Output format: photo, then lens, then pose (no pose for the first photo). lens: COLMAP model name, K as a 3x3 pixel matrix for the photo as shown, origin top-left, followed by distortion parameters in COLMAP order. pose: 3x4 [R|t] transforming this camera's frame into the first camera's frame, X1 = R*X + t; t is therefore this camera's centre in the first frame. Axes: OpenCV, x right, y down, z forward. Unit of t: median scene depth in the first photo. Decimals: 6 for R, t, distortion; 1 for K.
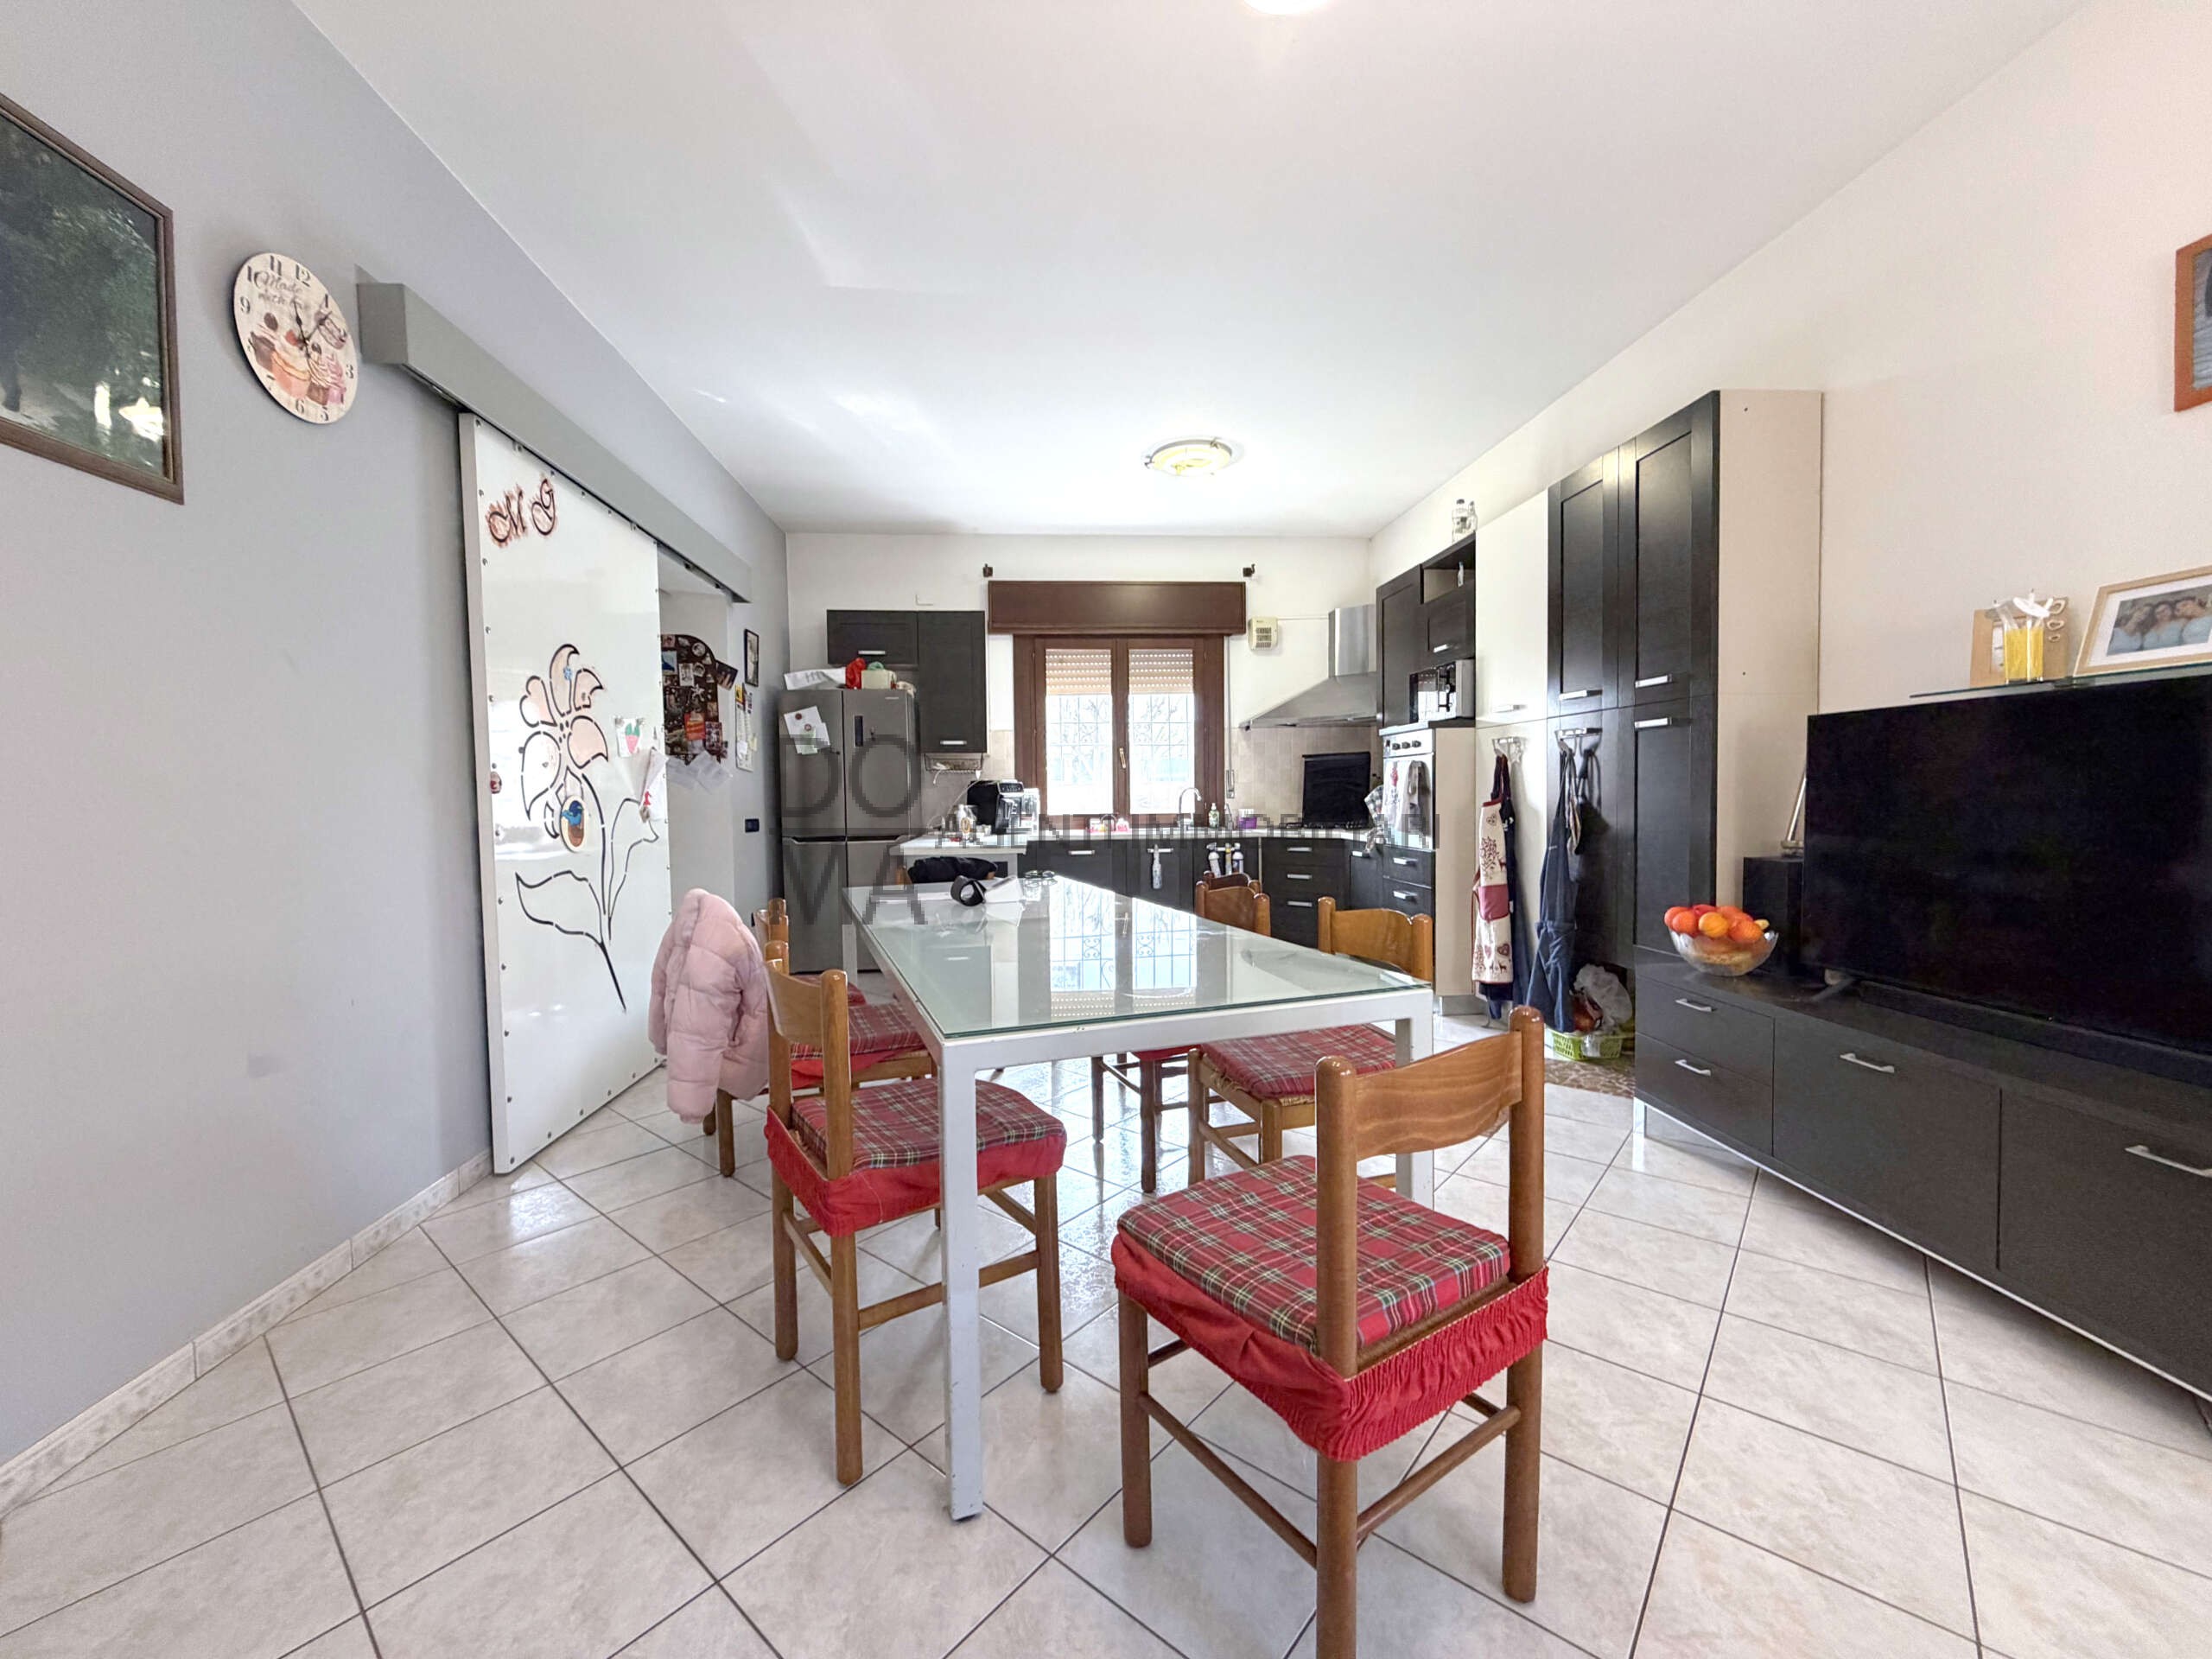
lens RADIAL K [[876.2, 0, 1091.2], [0, 876.2, 828.9], [0, 0, 1]] dist [-0.001101, -0.000002]
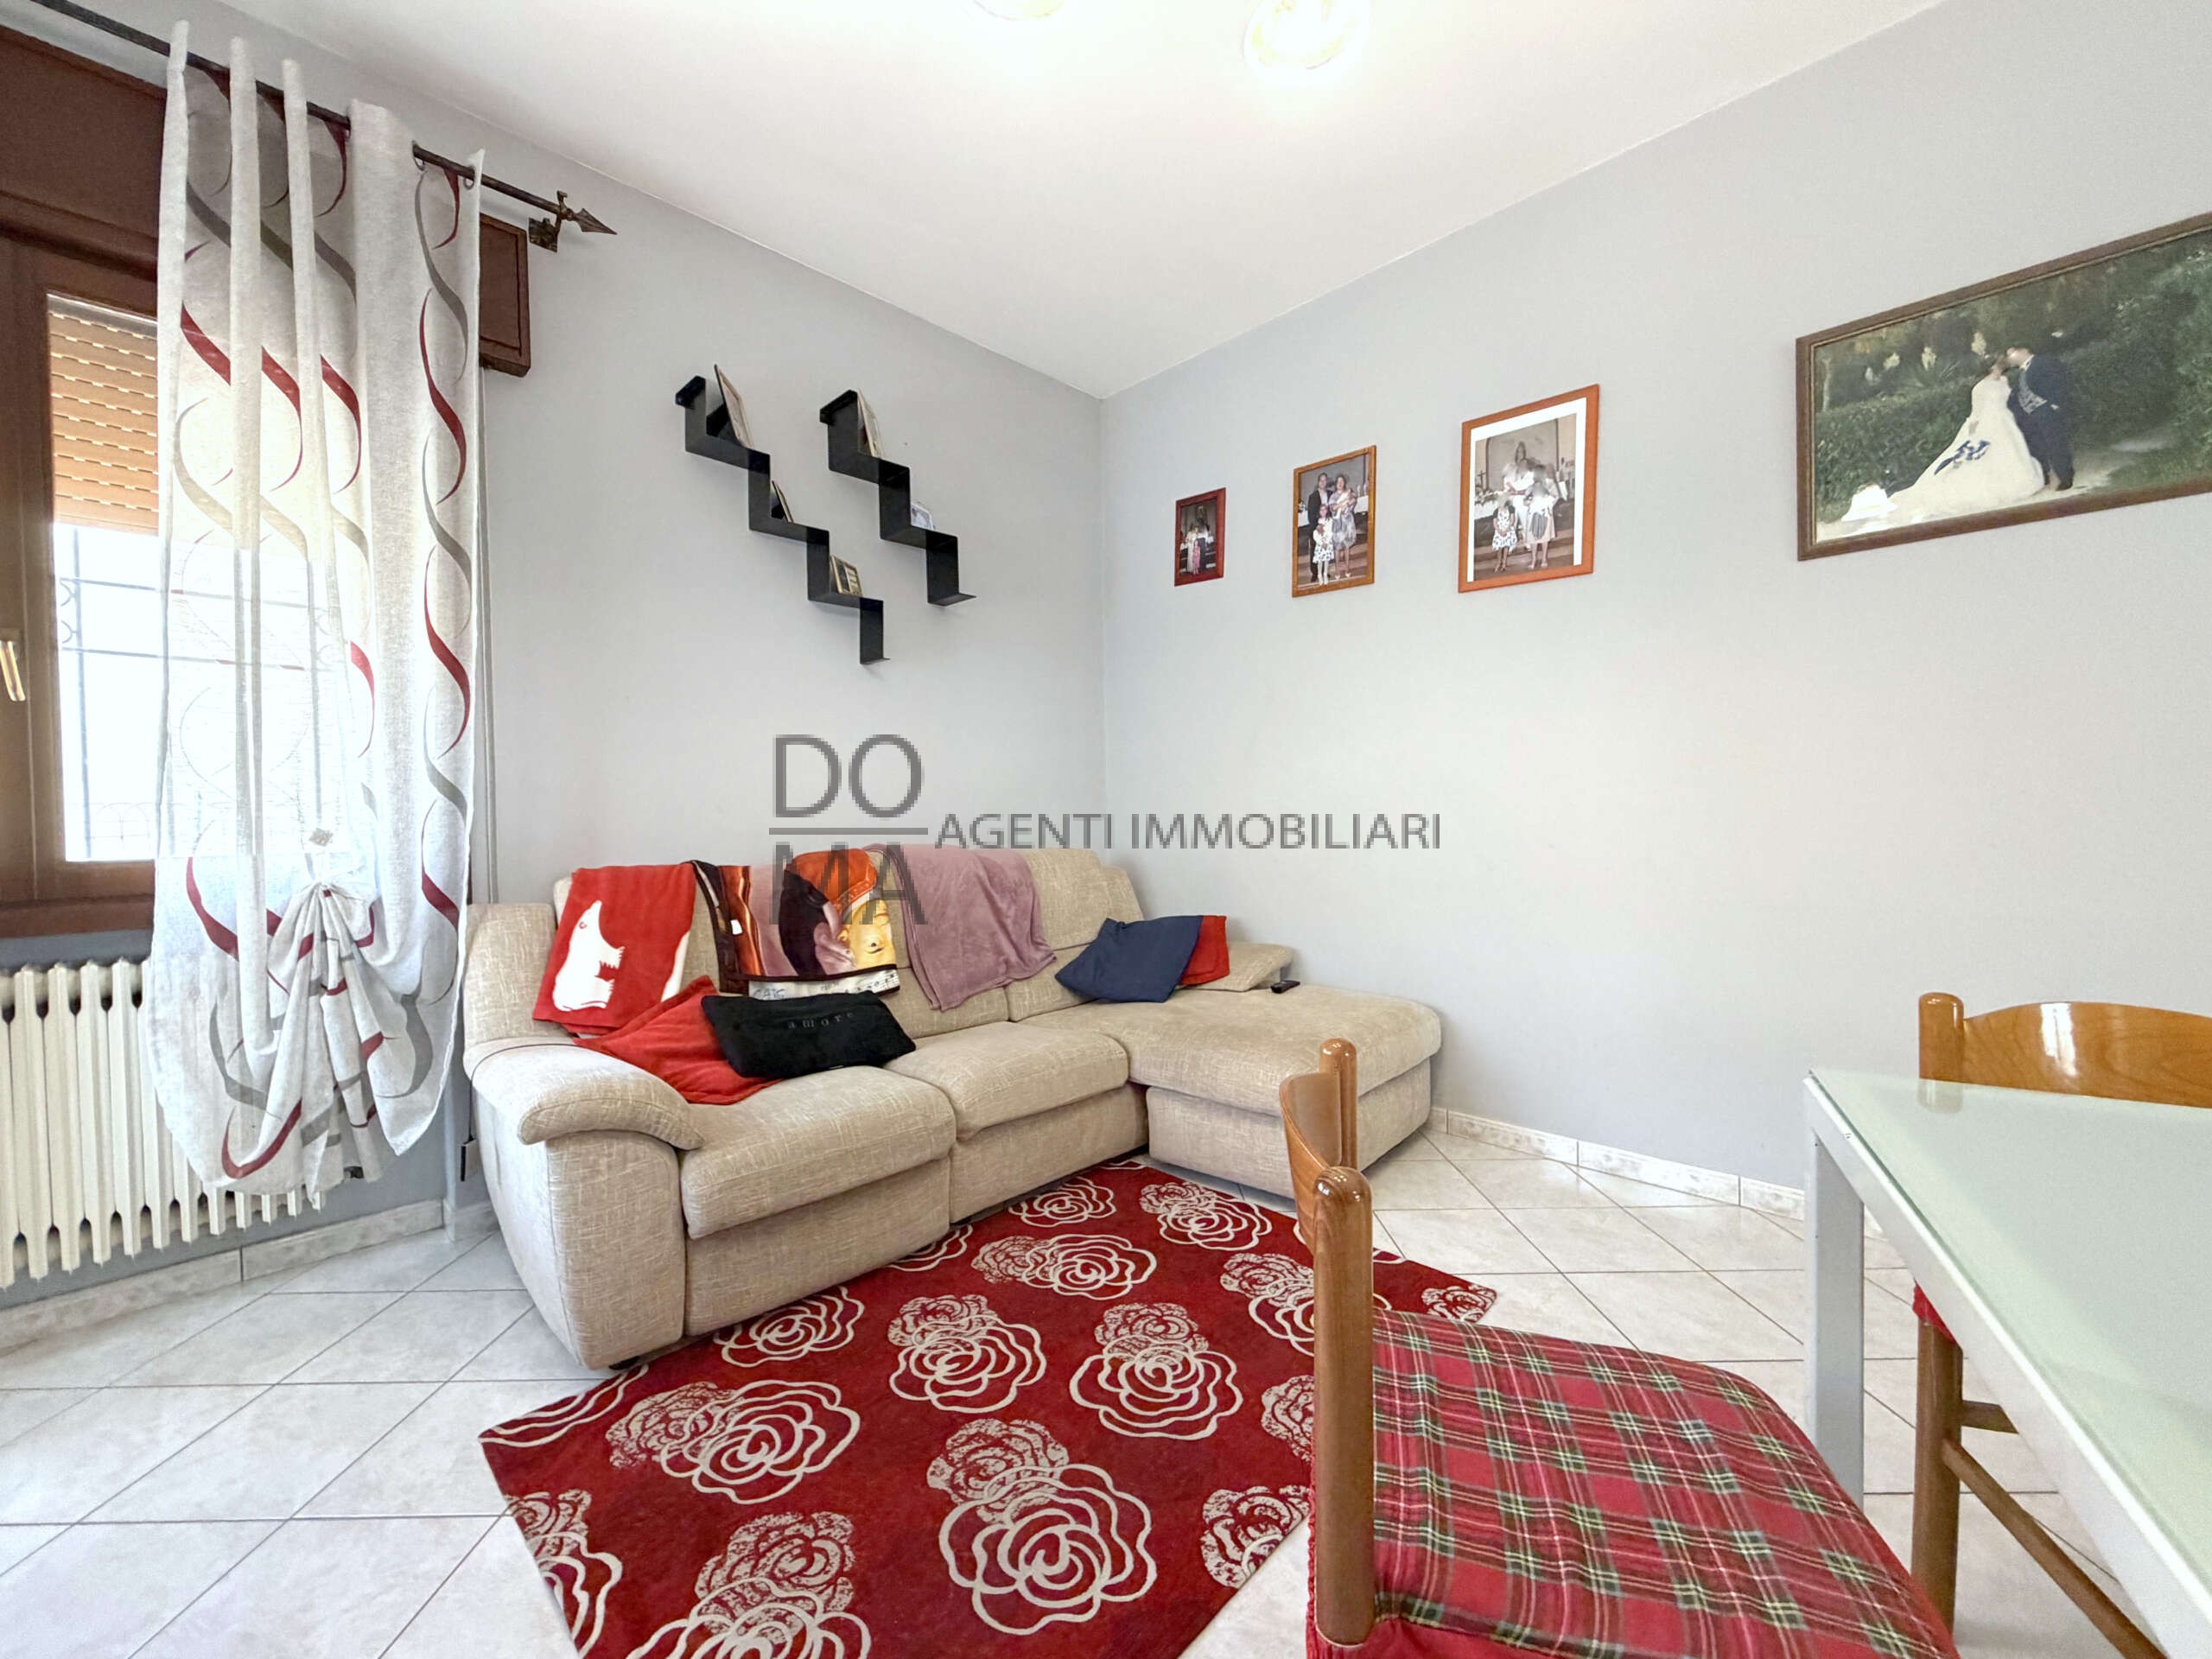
lens RADIAL K [[876.2, 0, 1091.2], [0, 876.2, 828.9], [0, 0, 1]] dist [-0.001101, -0.000002]
pose [[-0.754686, 0.038472, -0.654957, 0.212084], [0.001153, 0.998356, 0.057314, -0.009124], [0.656085, 0.042499, -0.753489, 0.277254]]
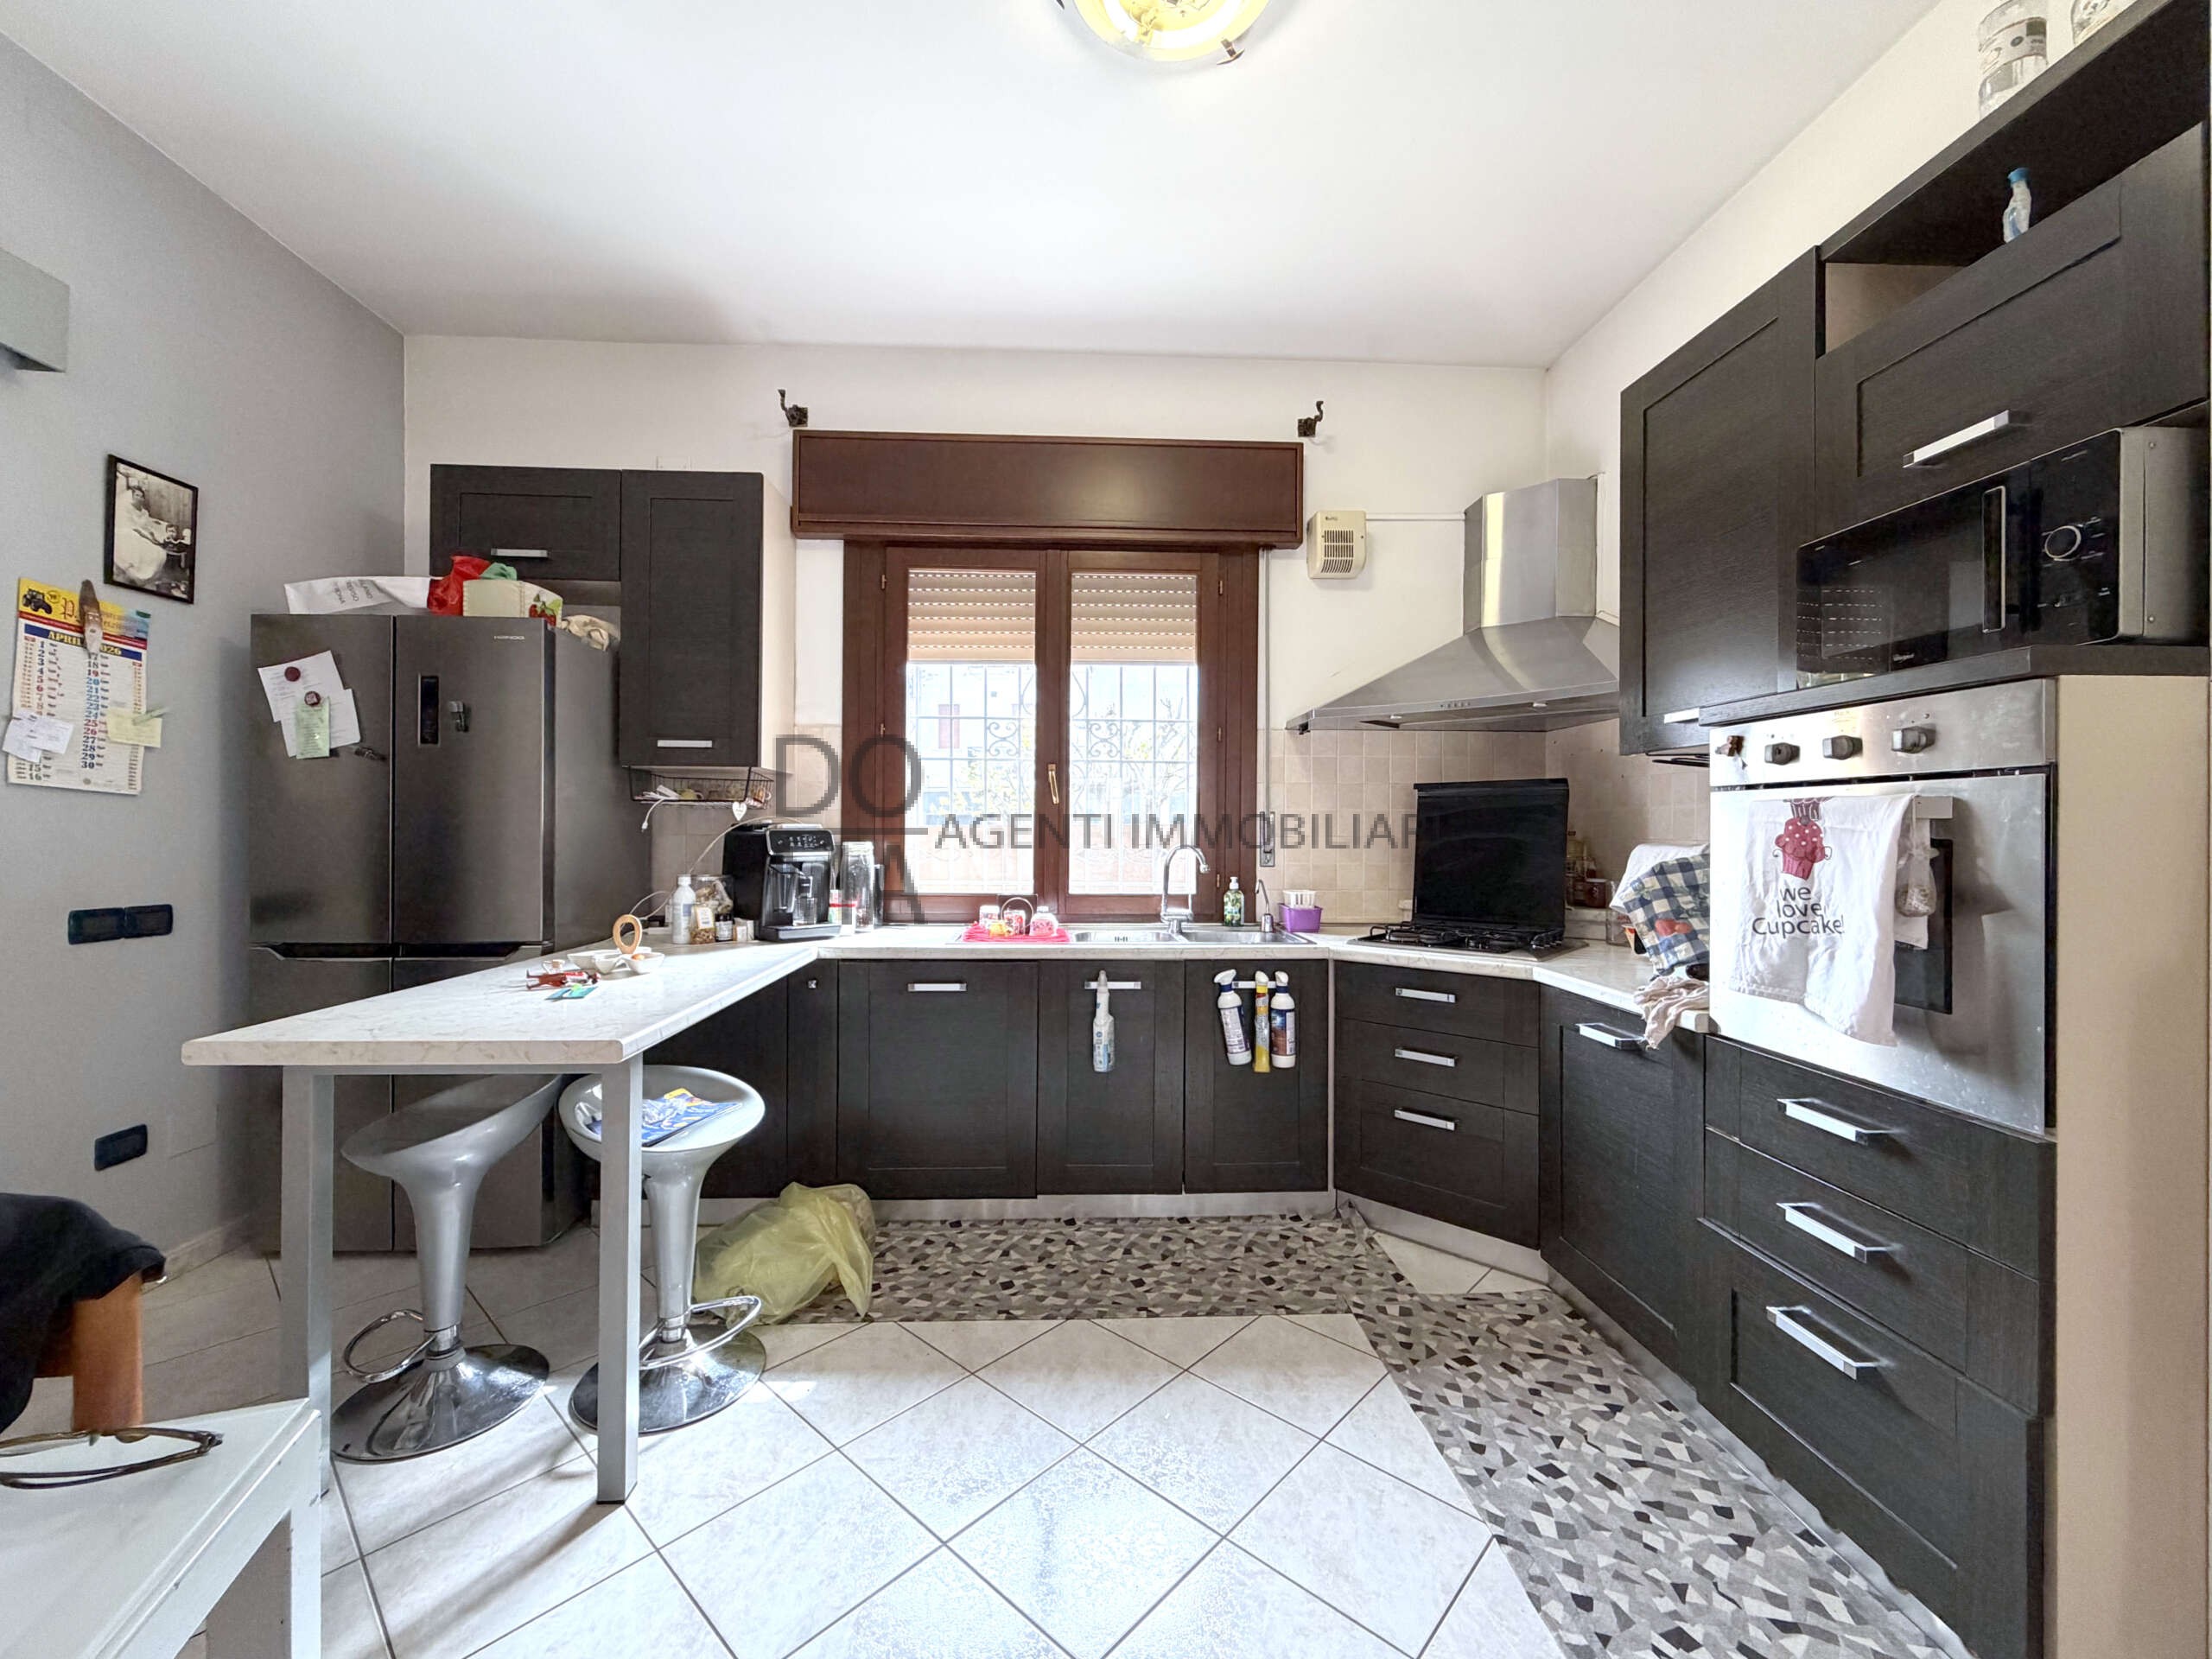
lens RADIAL K [[887.0, 0, 1094.1], [0, 887.0, 827.7], [0, 0, 1]] dist [-0.002038, -0.000433]
pose [[0.999286, 0.019425, -0.032401, 0.087869], [-0.020825, 0.998839, -0.043450, -0.039396], [0.031519, 0.044093, 0.998530, 0.568243]]
